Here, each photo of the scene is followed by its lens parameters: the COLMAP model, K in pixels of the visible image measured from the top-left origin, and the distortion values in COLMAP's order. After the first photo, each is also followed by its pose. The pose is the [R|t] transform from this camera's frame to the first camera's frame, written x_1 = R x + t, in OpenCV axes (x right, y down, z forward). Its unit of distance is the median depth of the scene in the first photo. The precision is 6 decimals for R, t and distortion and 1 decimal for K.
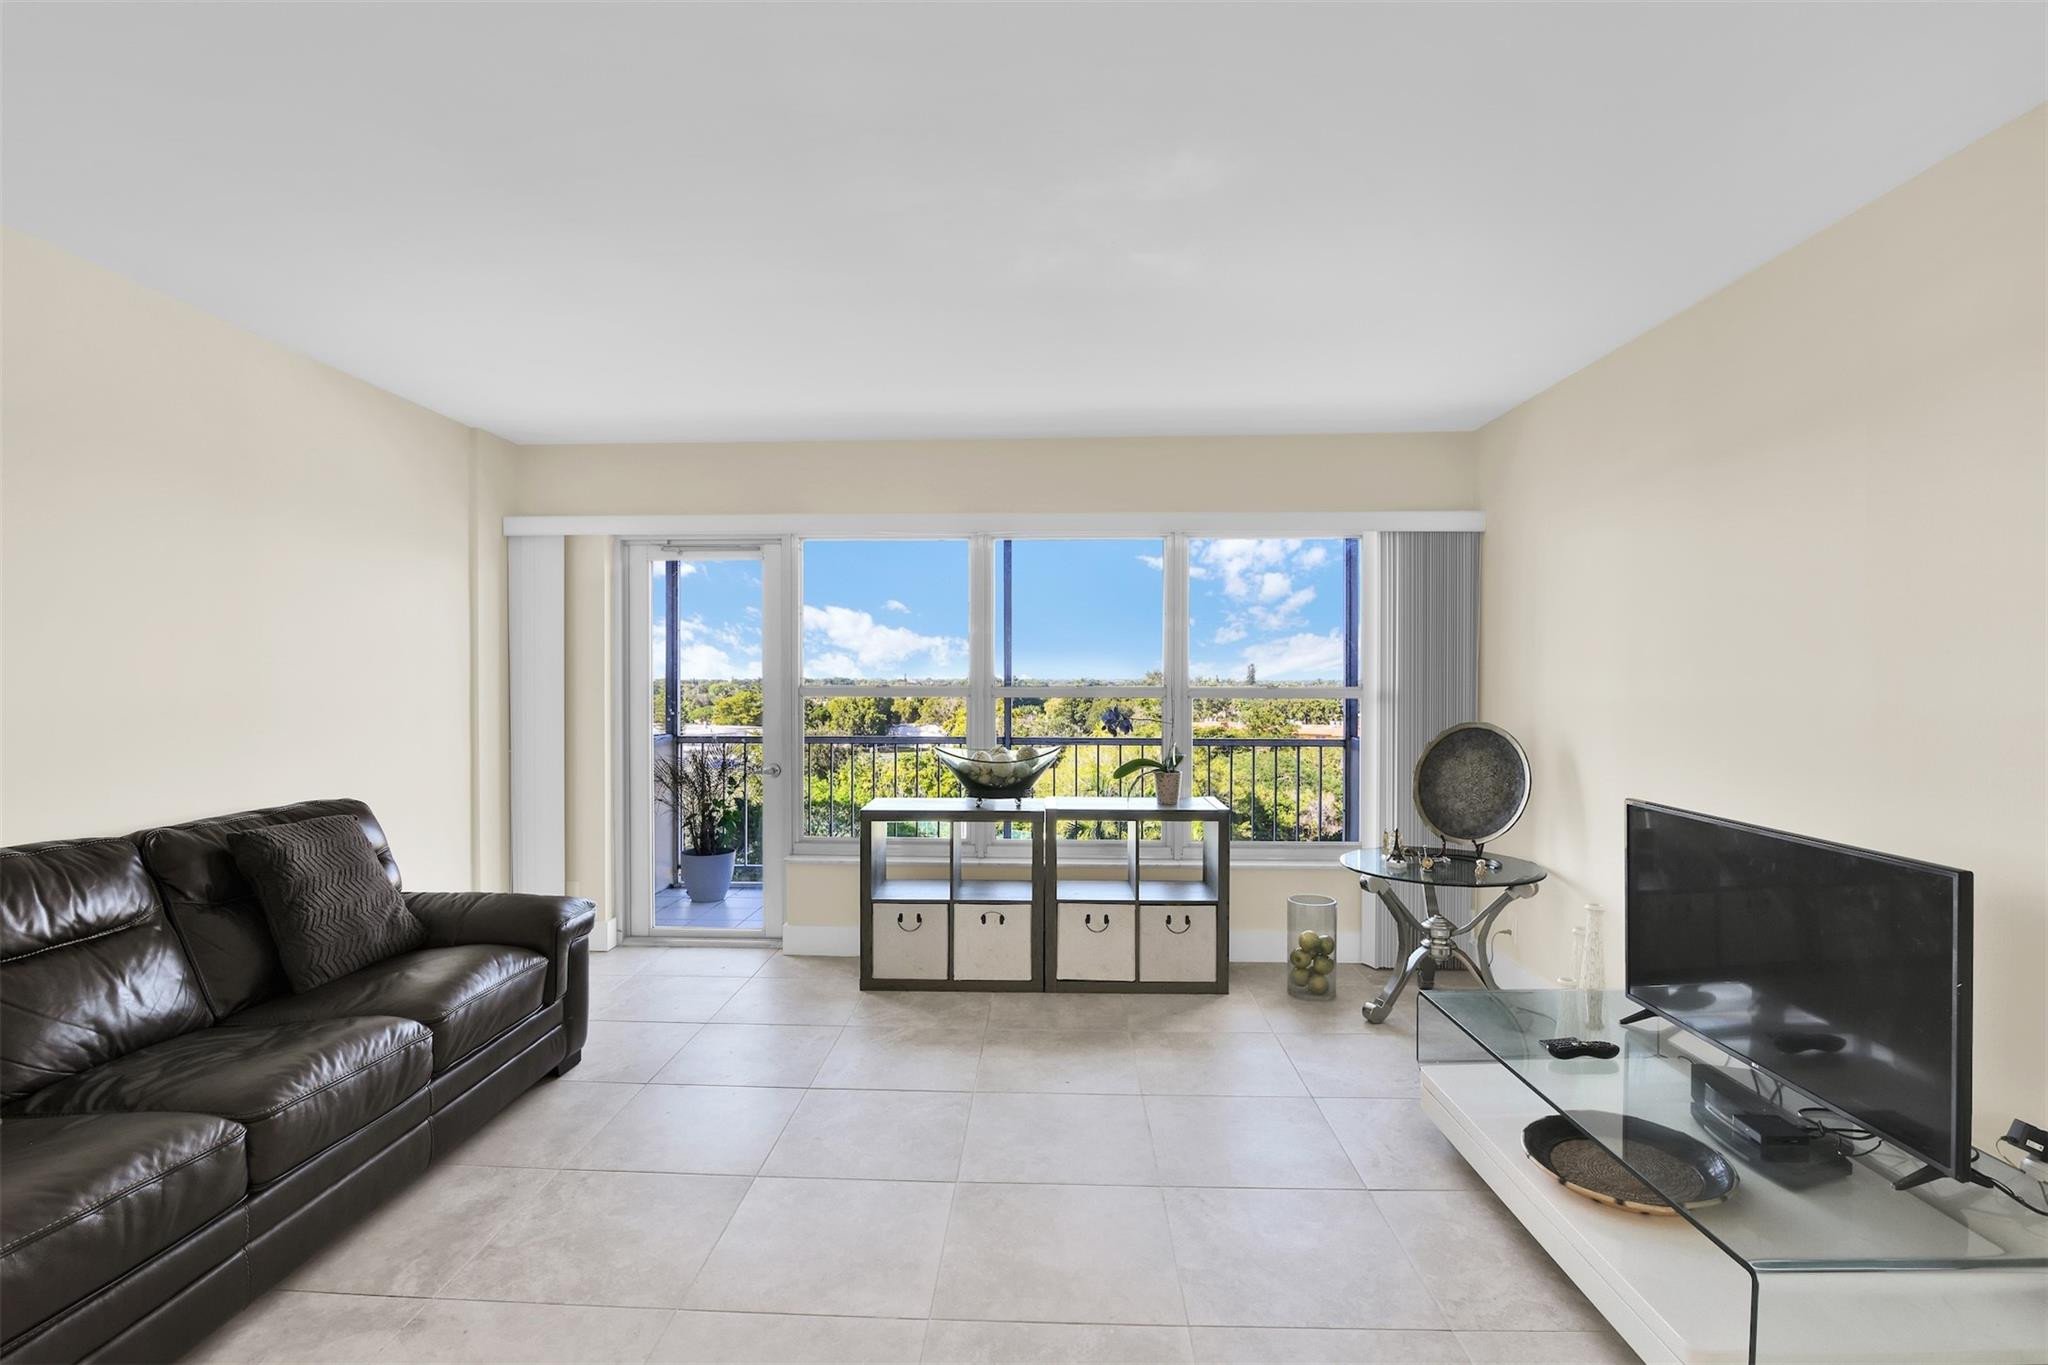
lens RADIAL K [[945.7, 0, 1014.7], [0, 945.7, 691.1], [0, 0, 1]] dist [-0.018728, -0.001058]
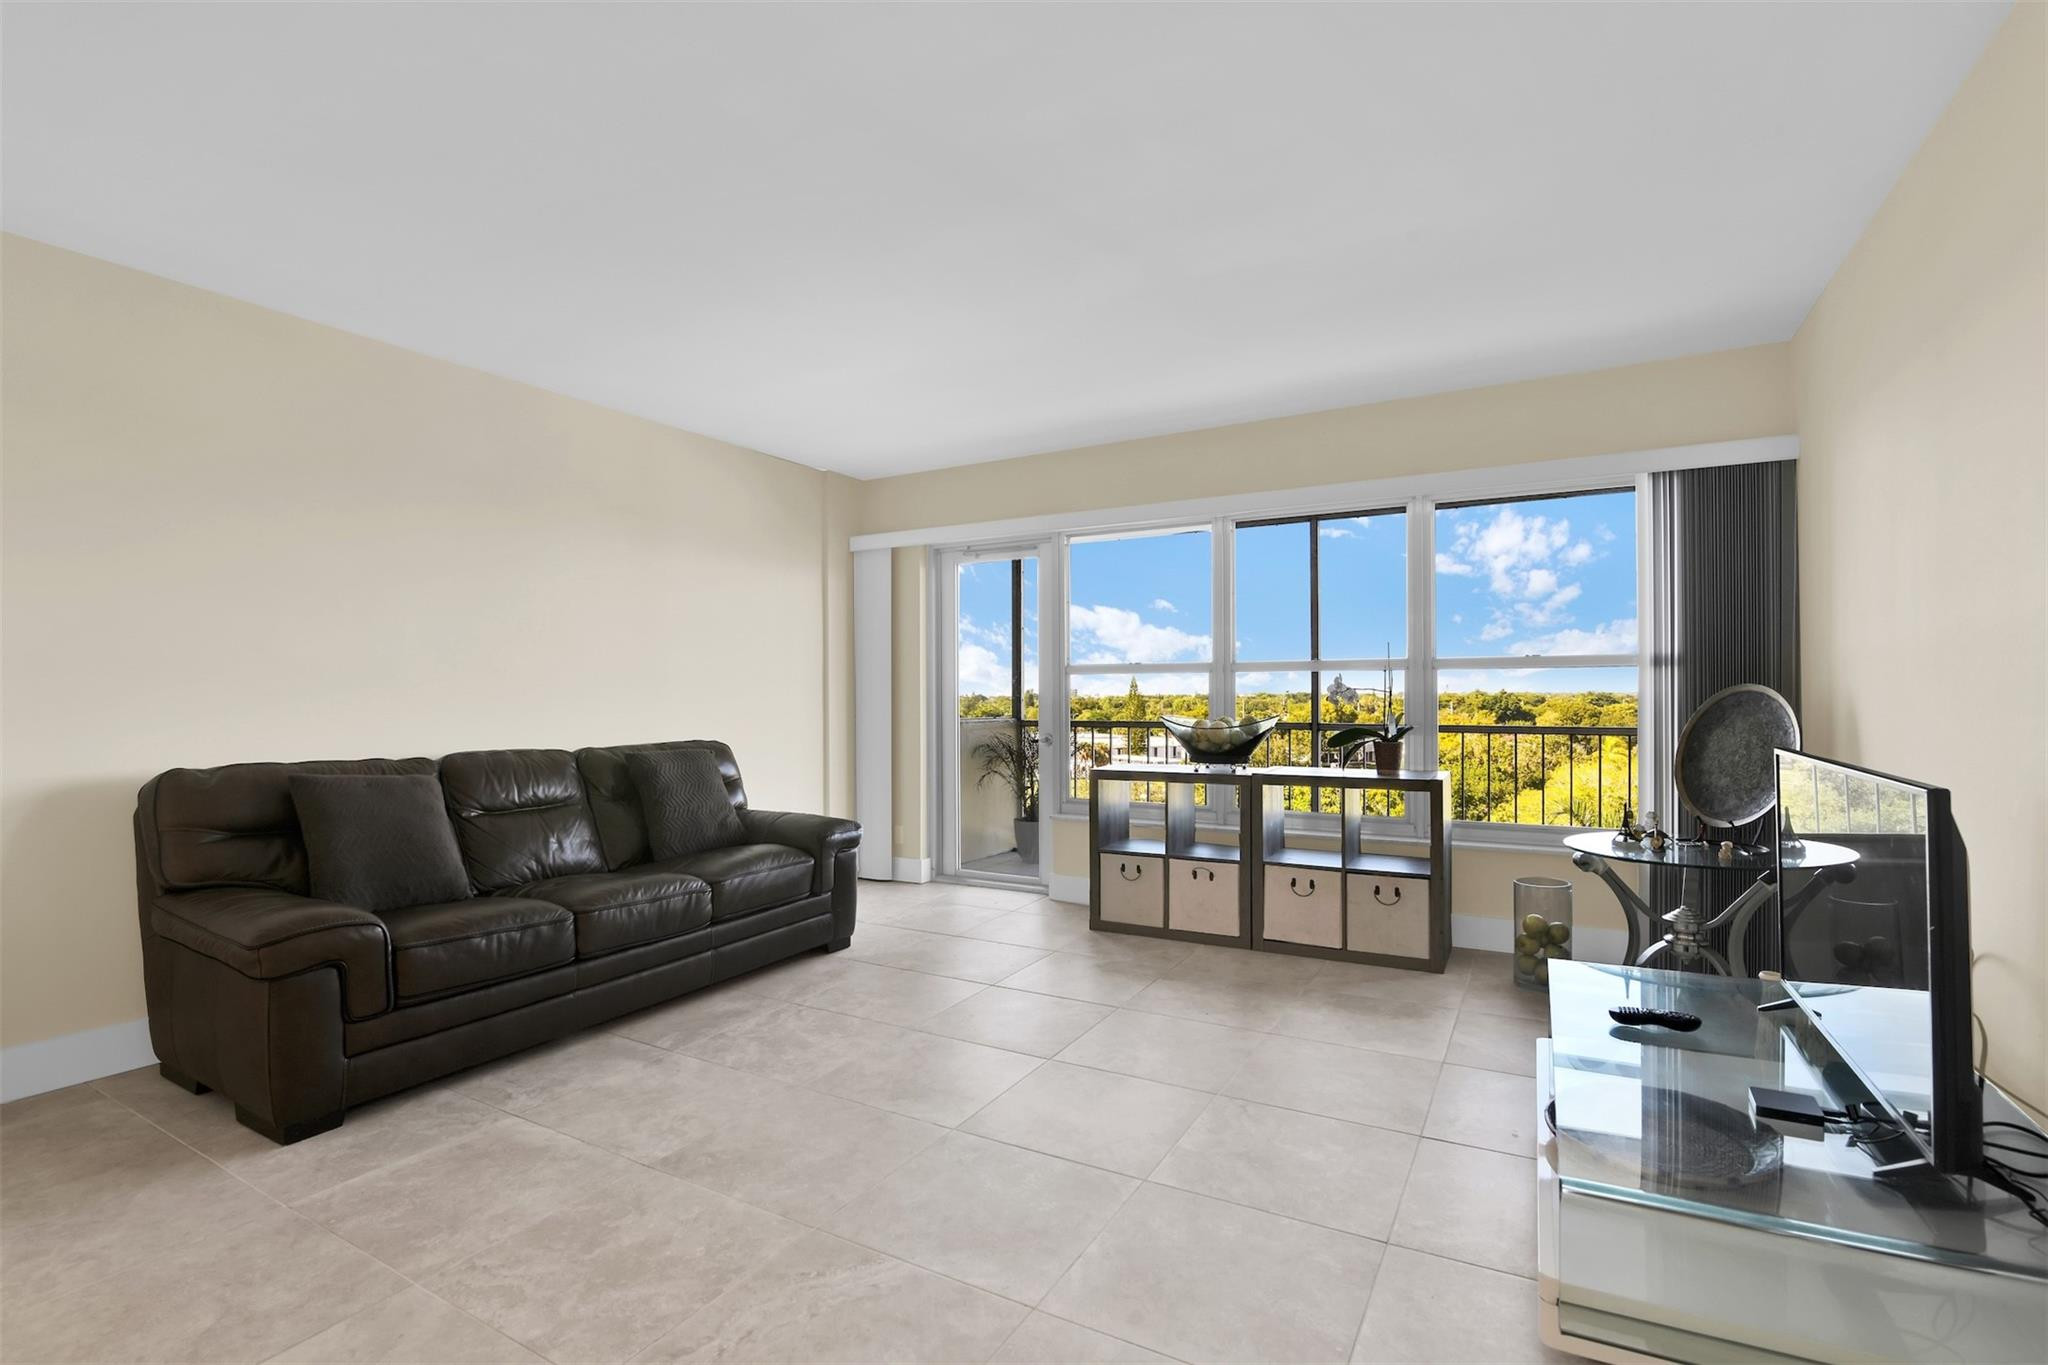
lens RADIAL K [[945.7, 0, 1014.7], [0, 945.7, 691.1], [0, 0, 1]] dist [-0.018728, -0.001058]
pose [[0.886612, -0.007420, -0.462454, 0.286219], [0.000530, 0.999887, -0.015026, 0.049962], [0.462513, 0.013077, 0.886516, -0.046456]]
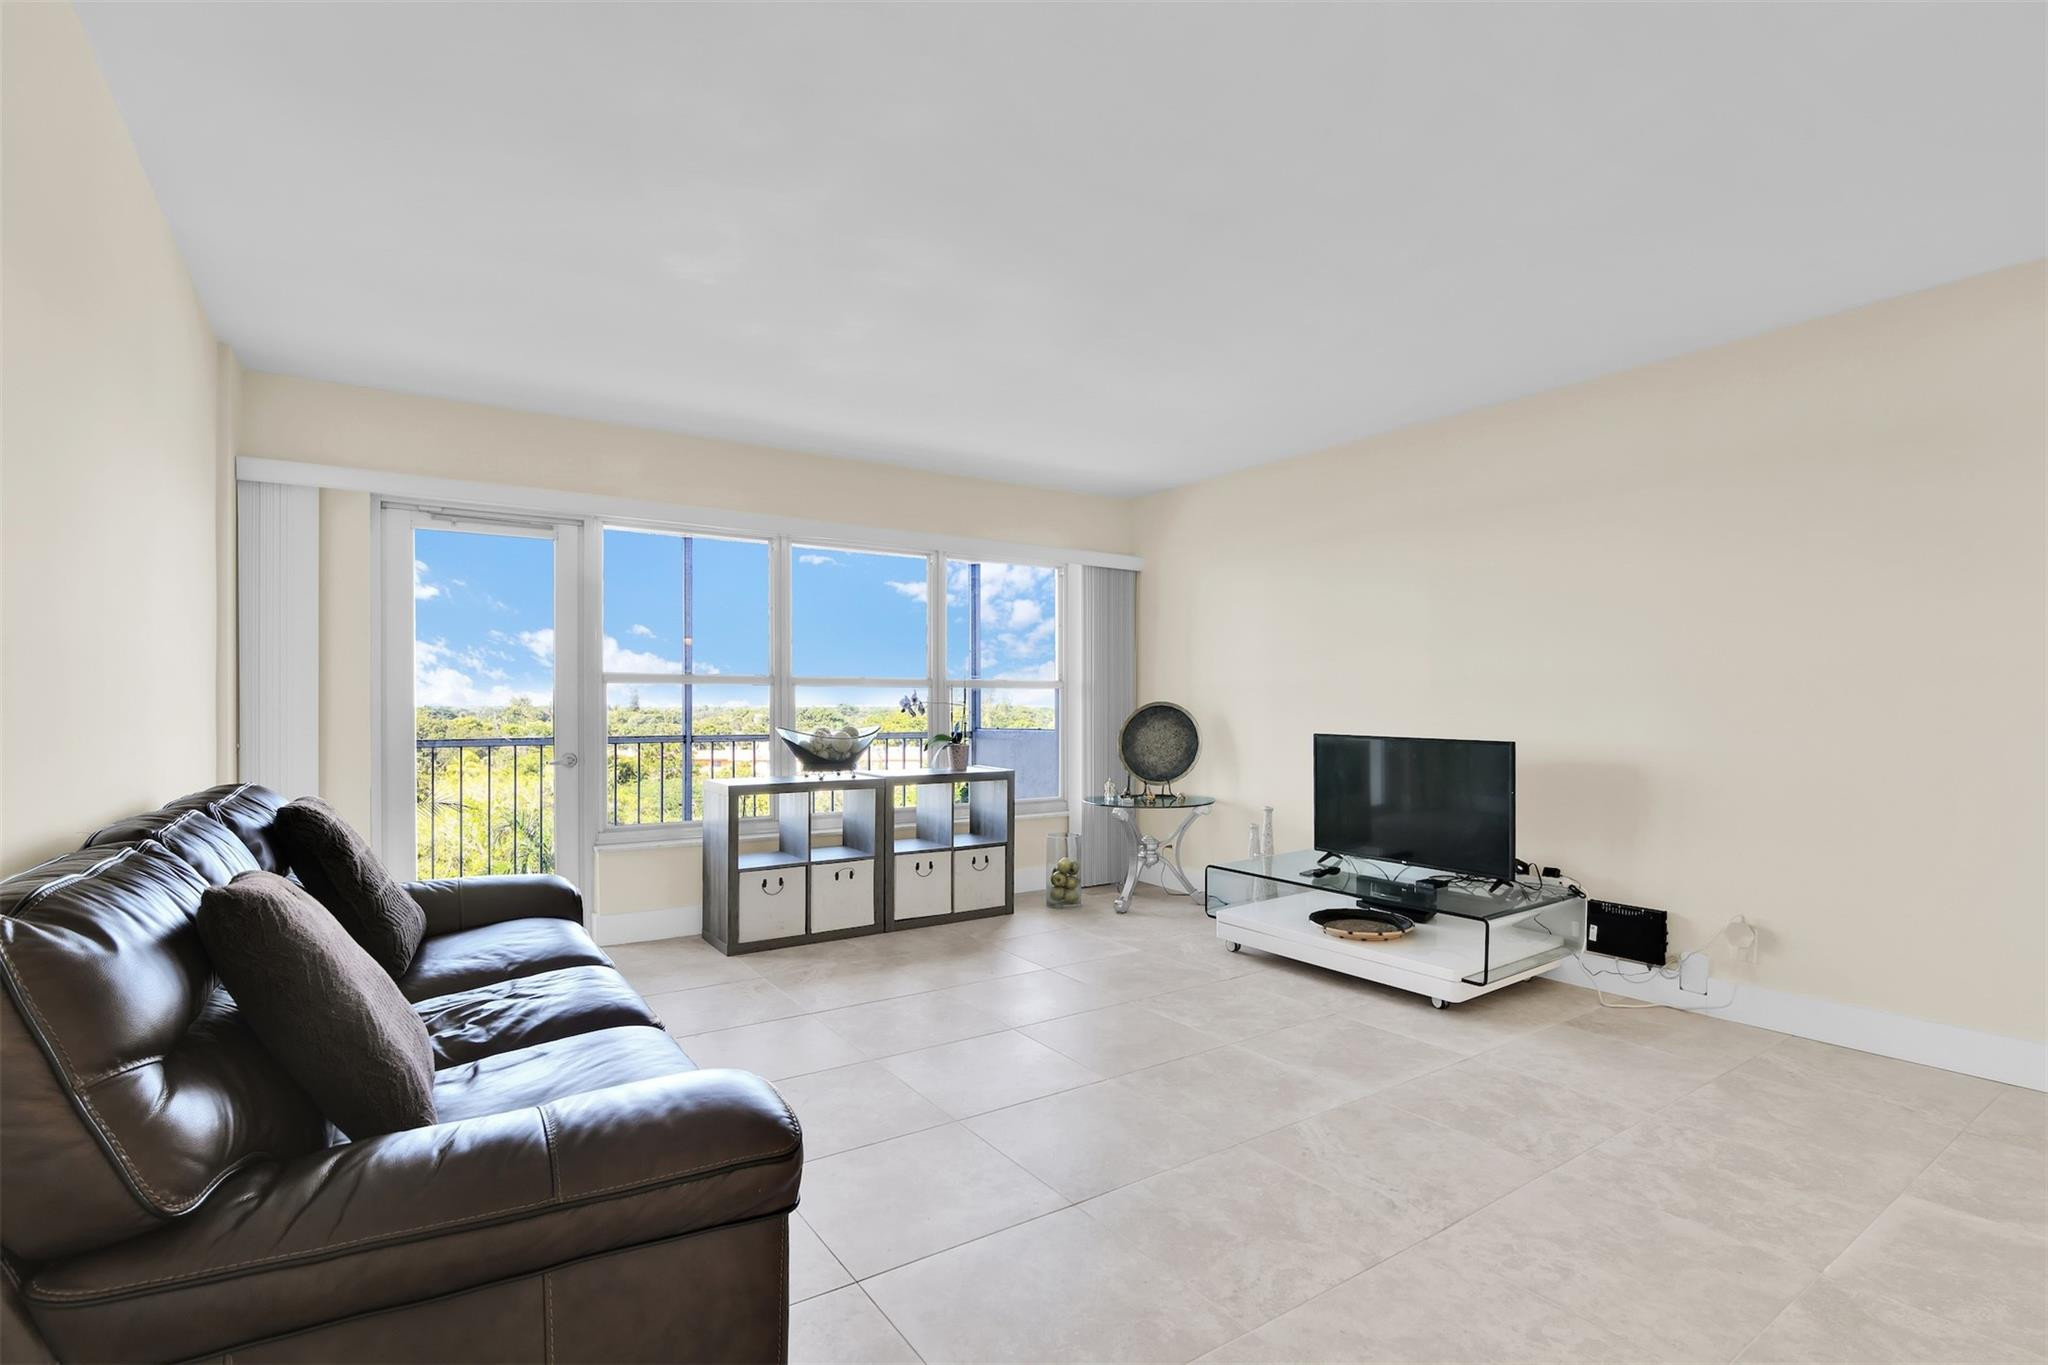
lens RADIAL K [[956.5, 0, 1028.5], [0, 956.5, 711.8], [0, 0, 1]] dist [-0.020863, -0.000579]
pose [[0.802392, -0.005052, 0.596776, -0.540423], [0.008408, 0.999961, -0.002839, 0.049491], [-0.596739, 0.007296, 0.802403, -0.063749]]
